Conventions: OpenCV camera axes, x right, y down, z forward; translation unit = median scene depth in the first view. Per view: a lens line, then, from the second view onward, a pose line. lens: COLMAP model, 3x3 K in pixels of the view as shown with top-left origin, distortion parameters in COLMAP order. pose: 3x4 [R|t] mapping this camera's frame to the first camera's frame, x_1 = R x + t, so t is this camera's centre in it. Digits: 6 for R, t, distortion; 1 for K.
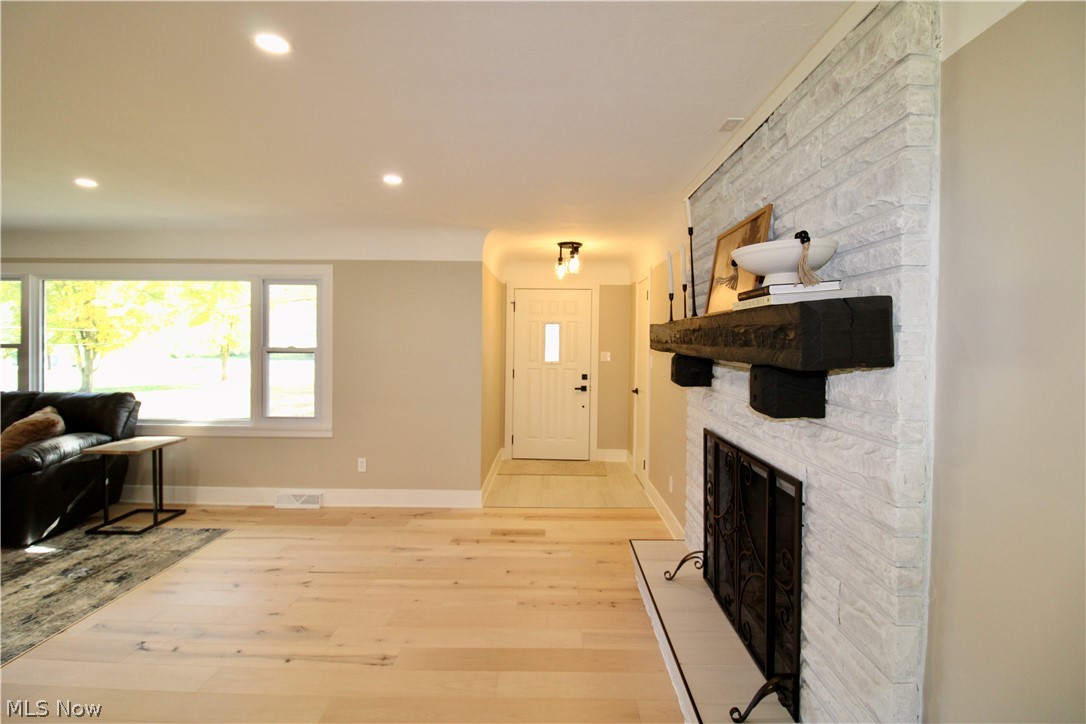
lens RADIAL K [[506.7, 0, 546.1], [0, 506.7, 351.9], [0, 0, 1]] dist [0.001803, 0.000225]
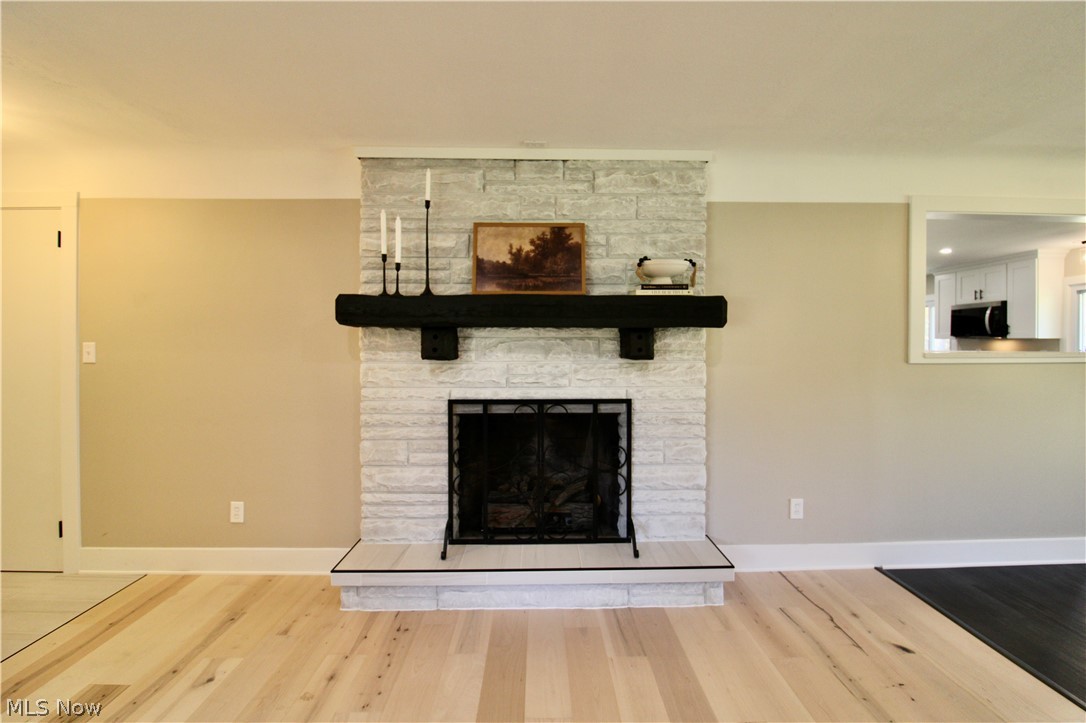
lens RADIAL K [[512.4, 0, 543.0], [0, 512.4, 361.5], [0, 0, 1]] dist [-0.000610, -0.018253]
pose [[-0.042171, -0.029505, 0.998675, -1.297019], [0.025750, 0.999200, 0.030608, 0.075557], [-0.998779, 0.027006, -0.041377, 1.471041]]
